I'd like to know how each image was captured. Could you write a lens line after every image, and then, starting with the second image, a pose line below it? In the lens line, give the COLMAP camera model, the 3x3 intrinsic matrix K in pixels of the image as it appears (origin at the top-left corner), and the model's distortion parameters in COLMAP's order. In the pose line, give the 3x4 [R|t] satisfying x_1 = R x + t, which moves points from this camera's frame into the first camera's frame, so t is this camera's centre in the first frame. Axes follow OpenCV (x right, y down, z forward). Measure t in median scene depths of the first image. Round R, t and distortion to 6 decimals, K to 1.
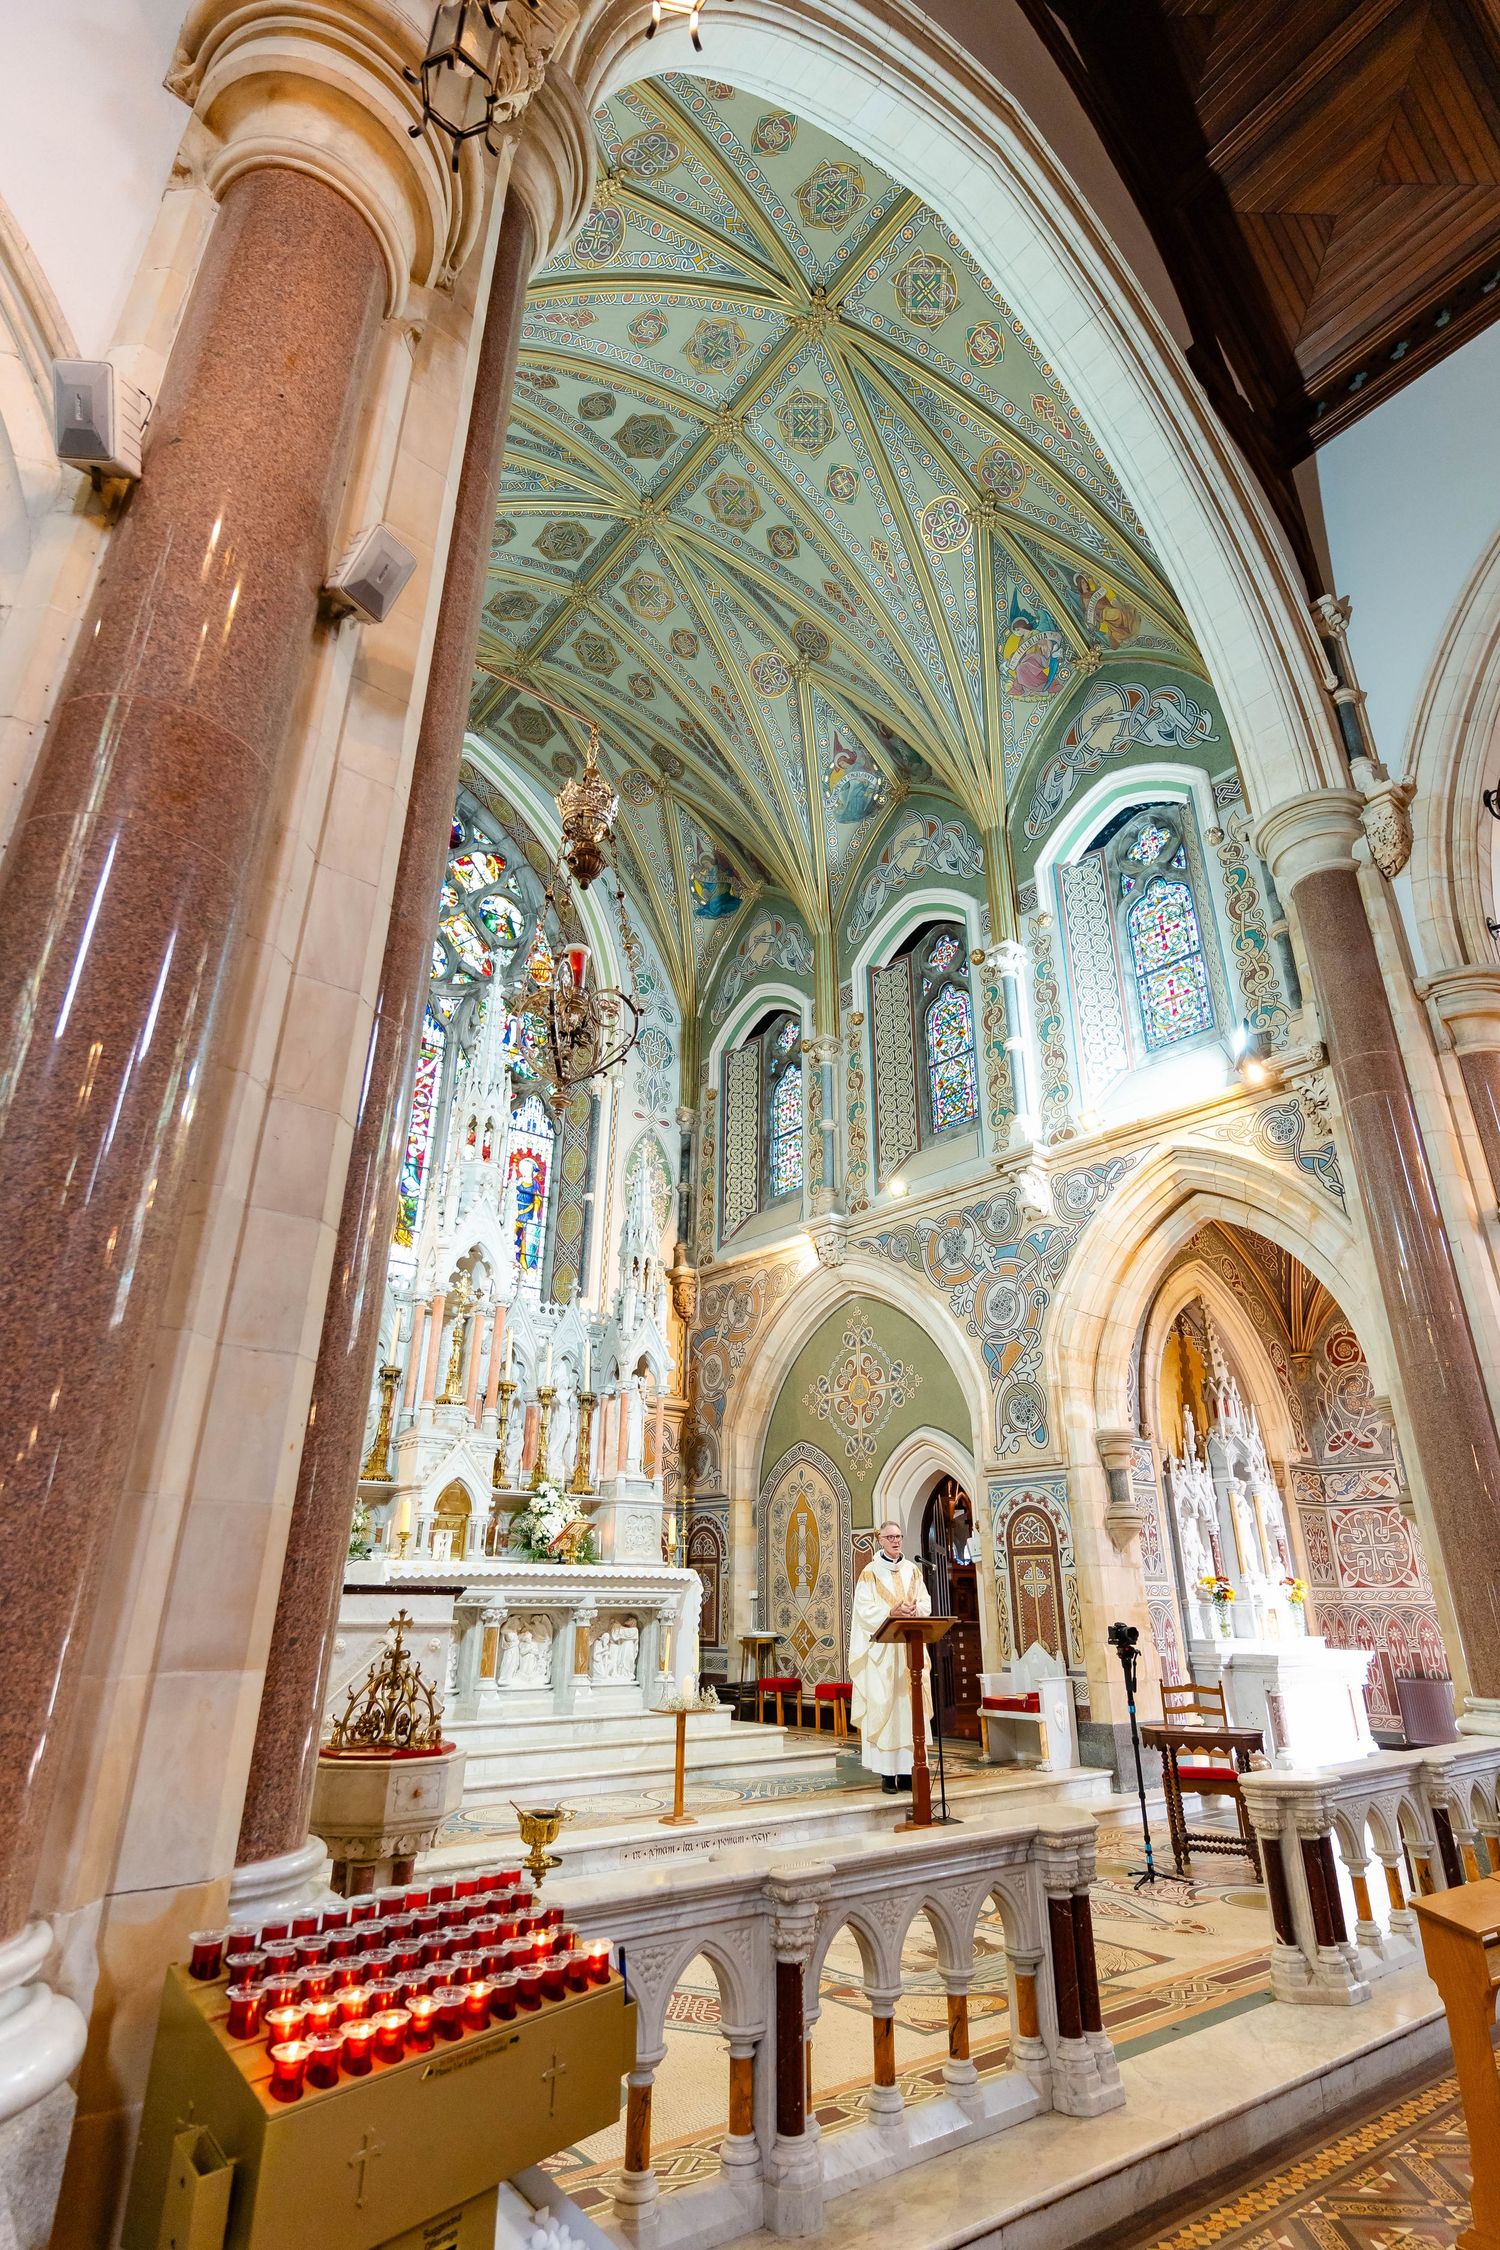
lens RADIAL K [[1123.3, 0, 756.8], [0, 1123.3, 1105.6], [0, 0, 1]] dist [0.003066, 0.000494]
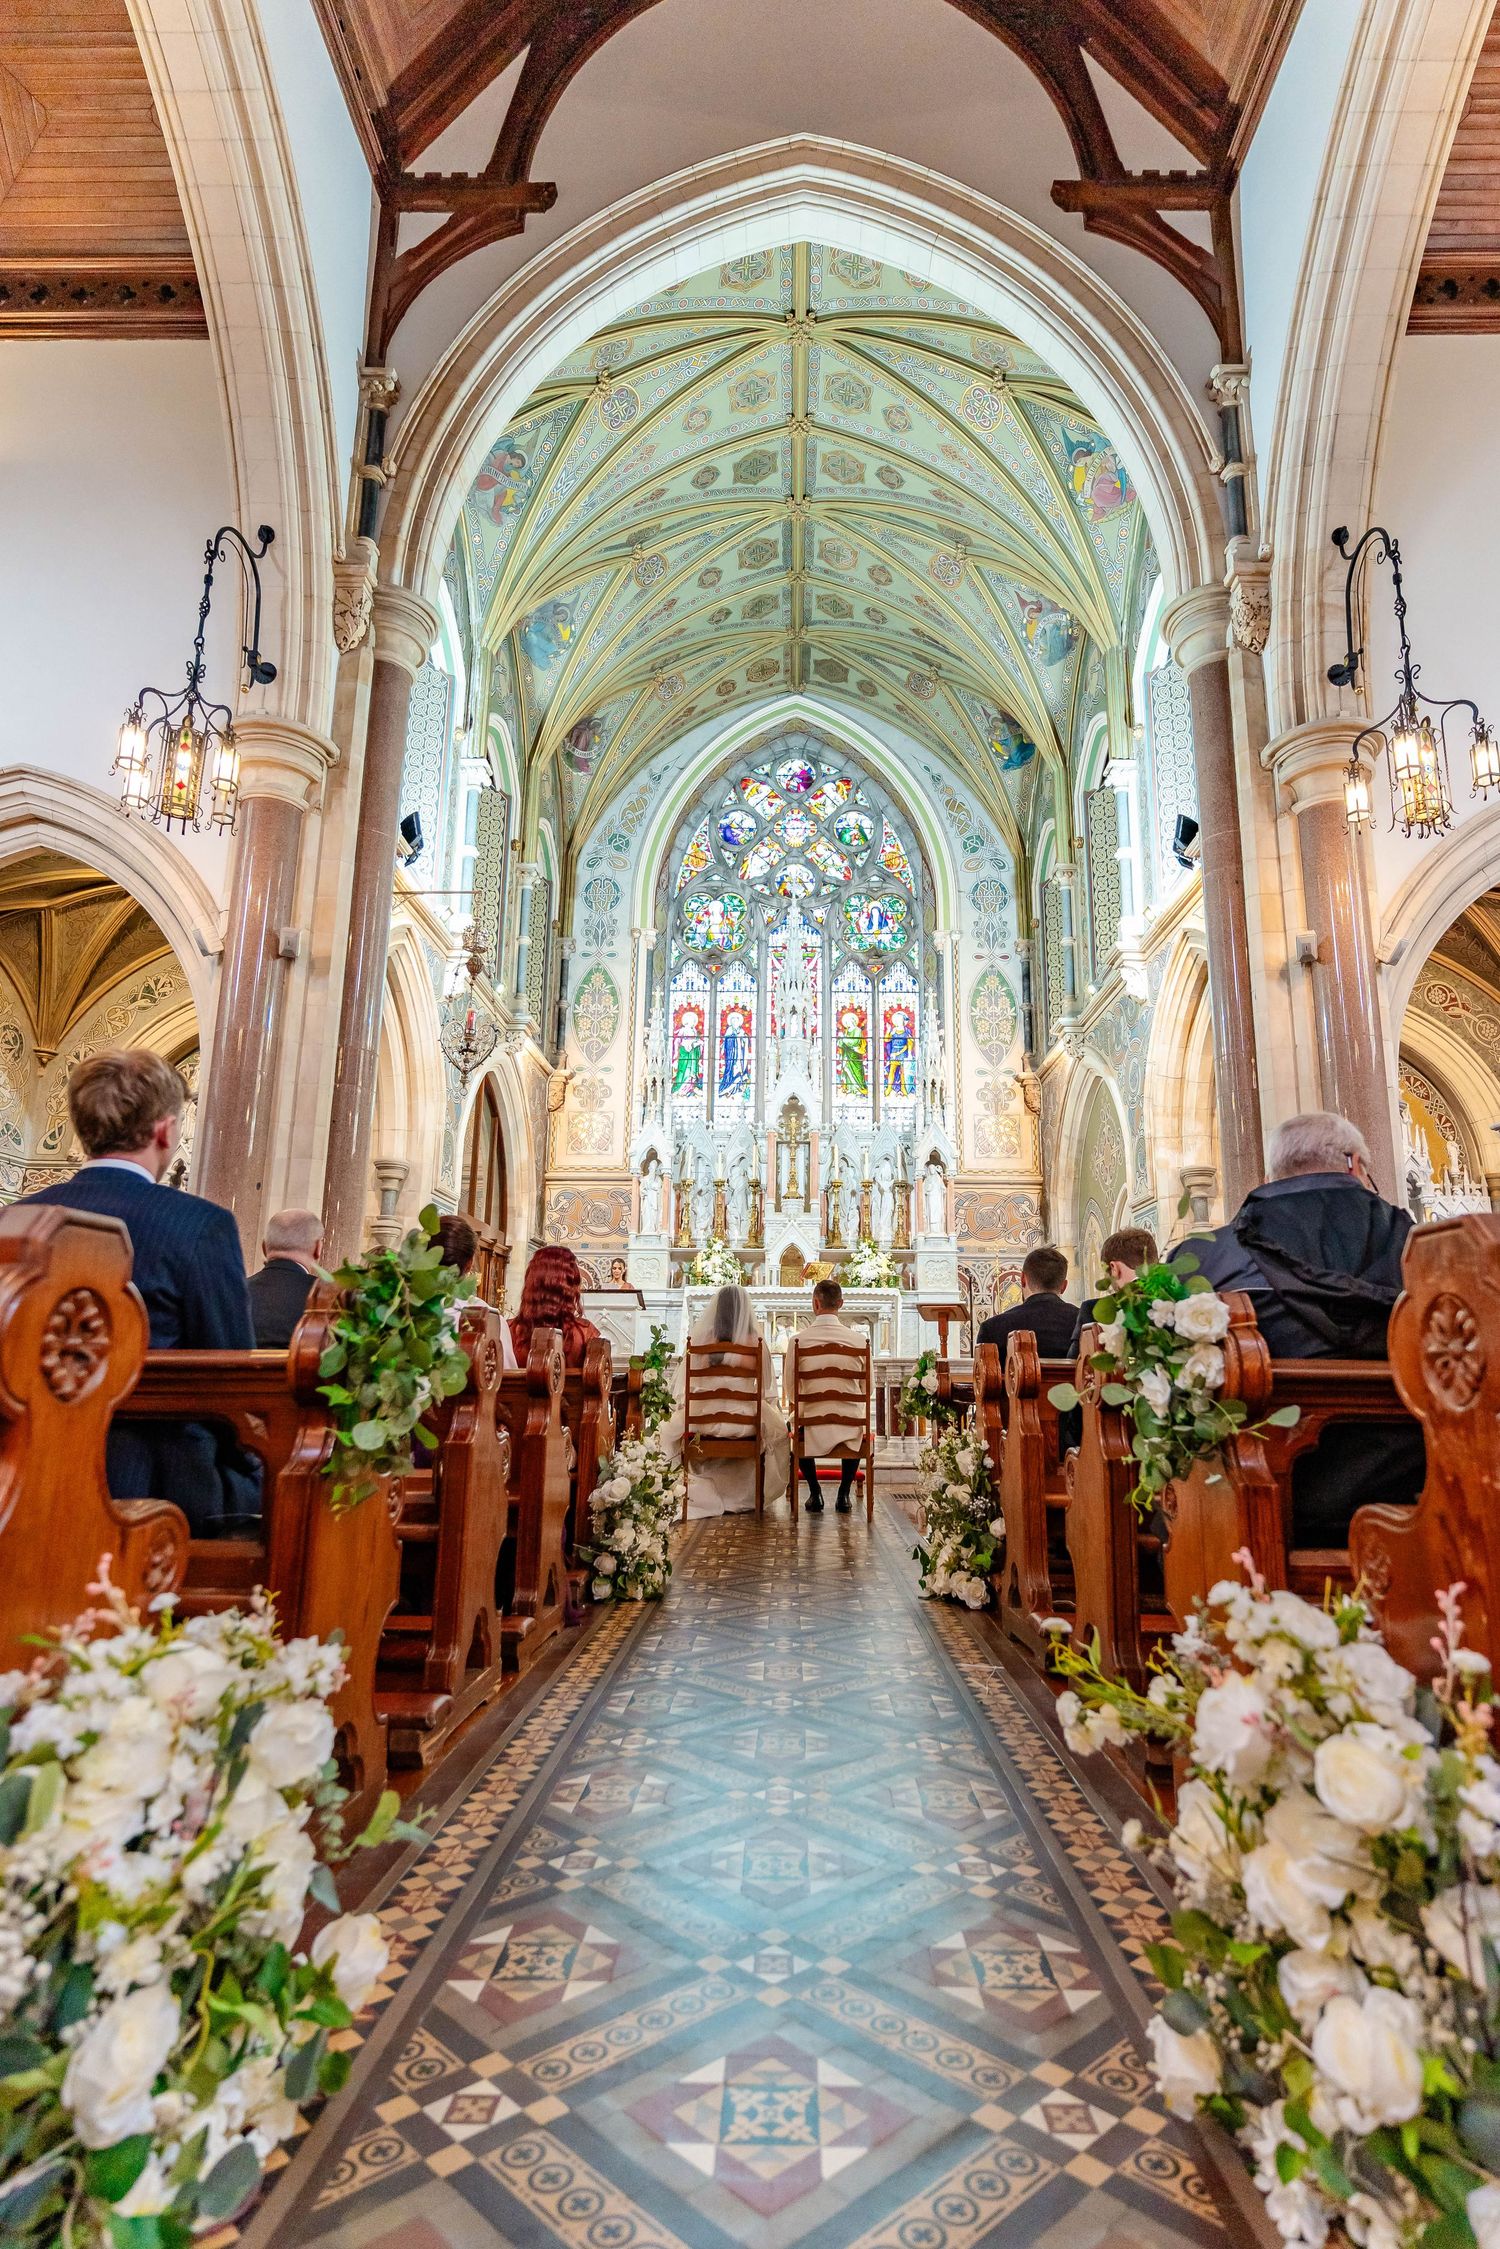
lens RADIAL K [[1143.4, 0, 786.1], [0, 1143.4, 1132.1], [0, 0, 1]] dist [0.001420, 0.000110]
pose [[0.767480, -0.132728, -0.627182, 0.503134], [0.254405, 0.961056, 0.107931, 0.004274], [0.588432, -0.242393, 0.771358, -0.136394]]
